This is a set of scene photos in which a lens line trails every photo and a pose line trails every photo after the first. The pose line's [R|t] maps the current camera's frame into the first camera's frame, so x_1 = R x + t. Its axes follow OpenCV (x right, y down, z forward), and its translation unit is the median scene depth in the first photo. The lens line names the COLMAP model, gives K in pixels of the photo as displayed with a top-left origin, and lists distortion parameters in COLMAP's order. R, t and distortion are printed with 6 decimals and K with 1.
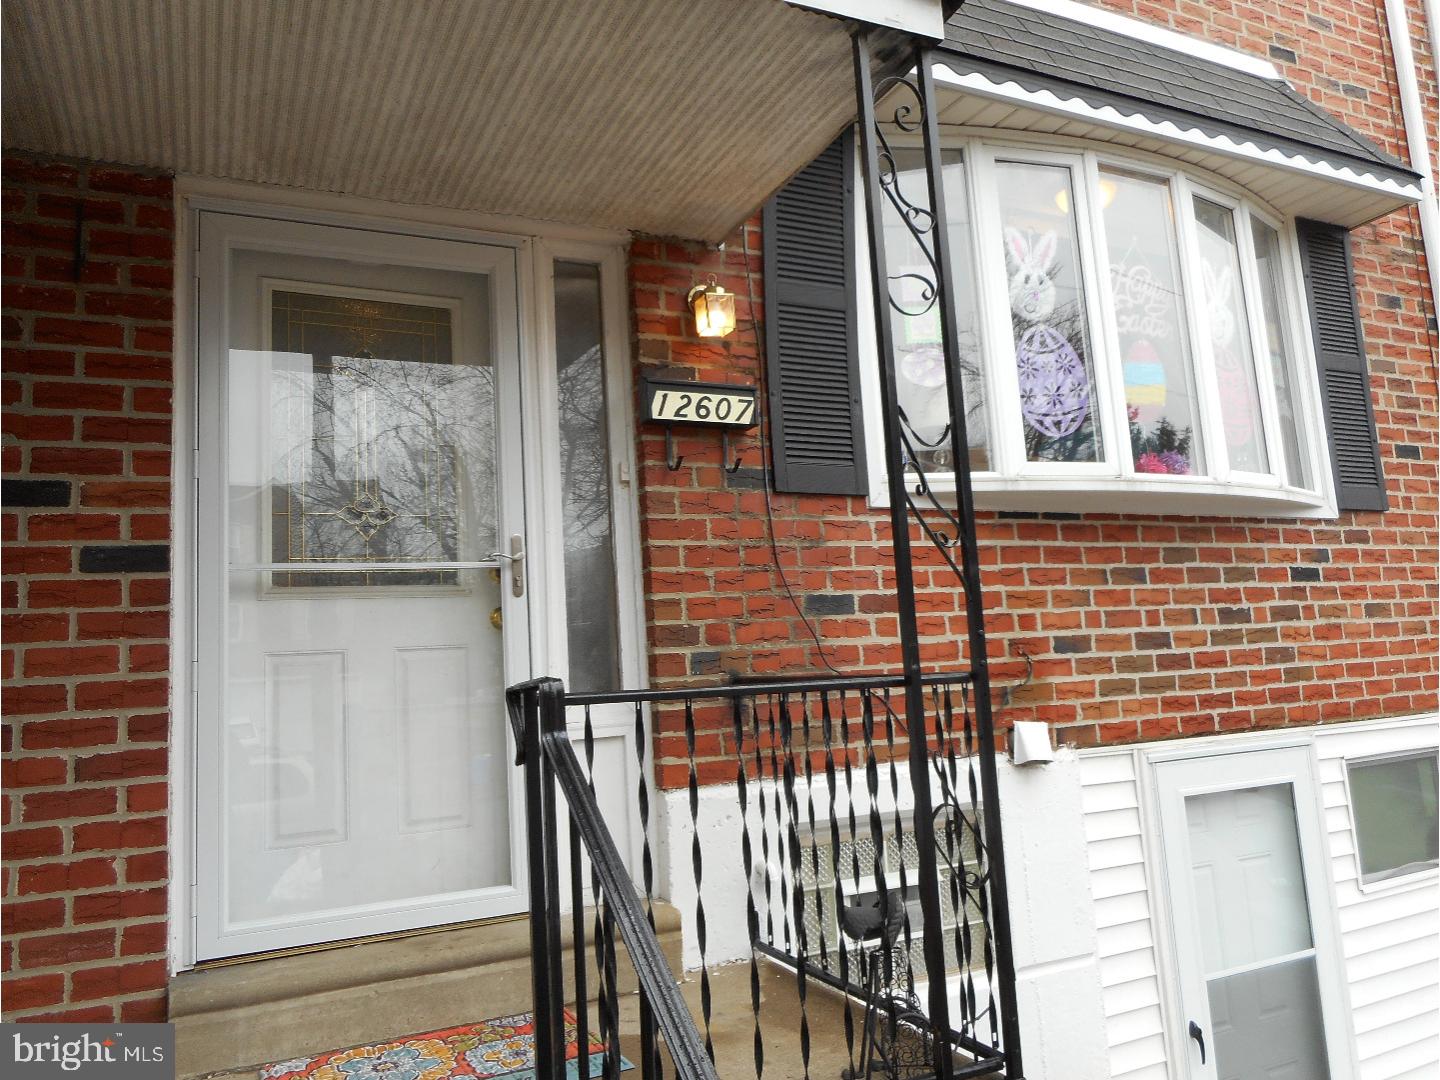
lens RADIAL K [[1089.6, 0, 729.3], [0, 1089.6, 538.4], [0, 0, 1]] dist [-0.000726, 0.012582]
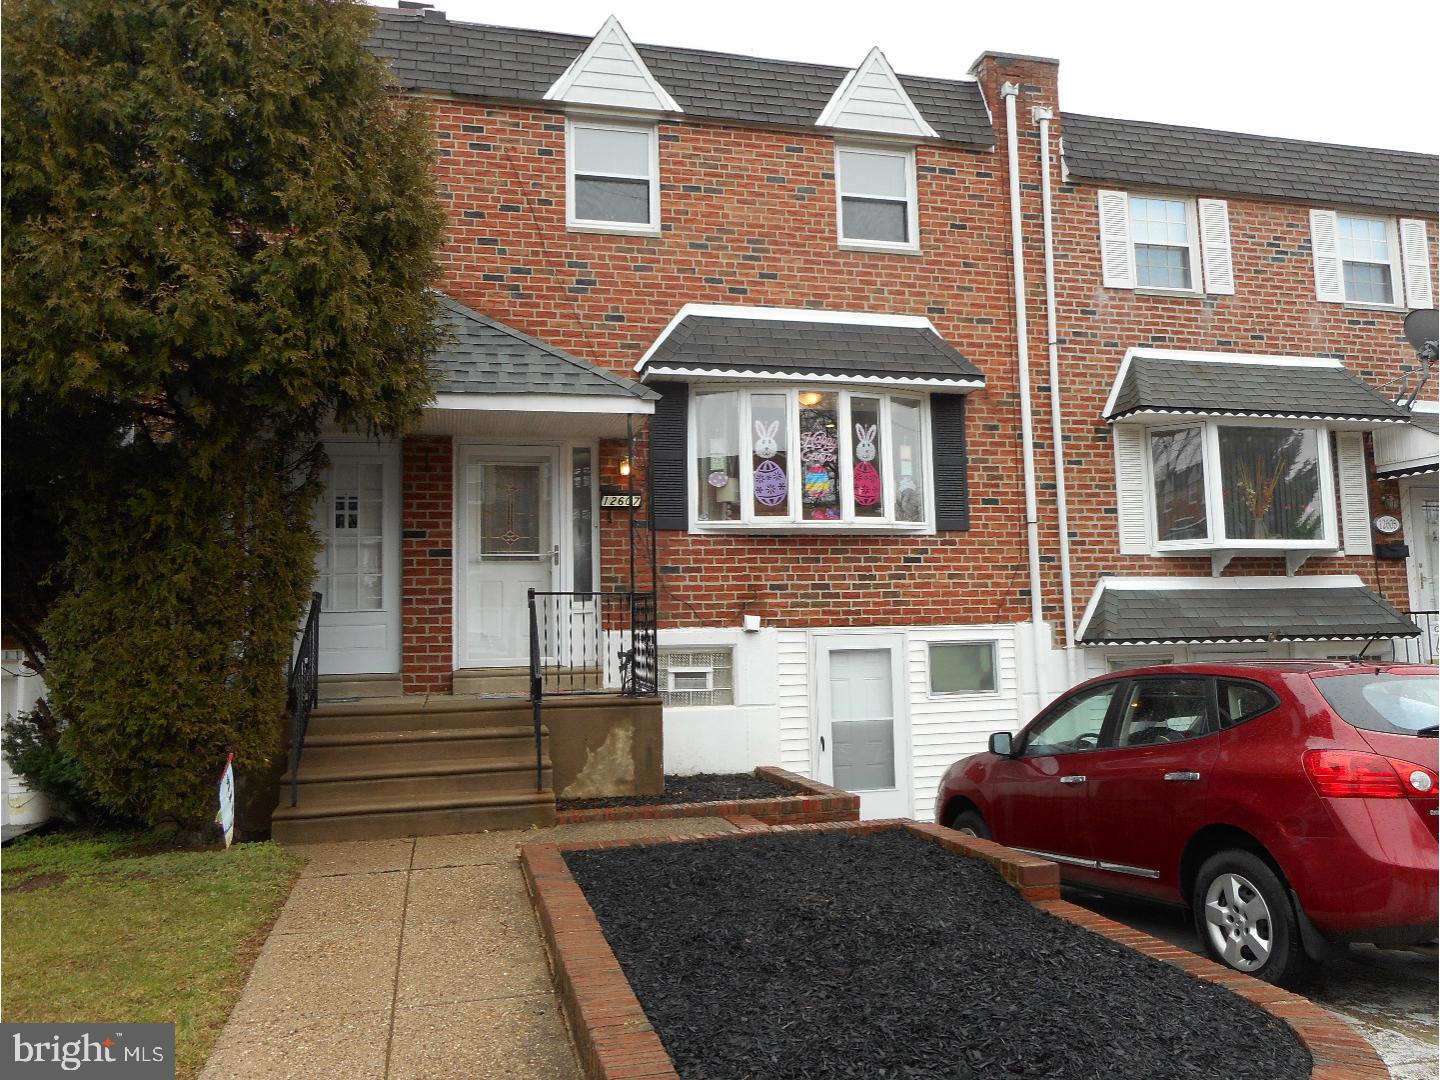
lens RADIAL K [[1089.6, 0, 714.6], [0, 1089.6, 535.8], [0, 0, 1]] dist [-0.000726, 0.012582]
pose [[0.972896, 0.024816, -0.229907, 0.719532], [-0.009521, 0.997681, 0.067400, -0.182995], [0.231047, -0.063384, 0.970876, -1.425141]]
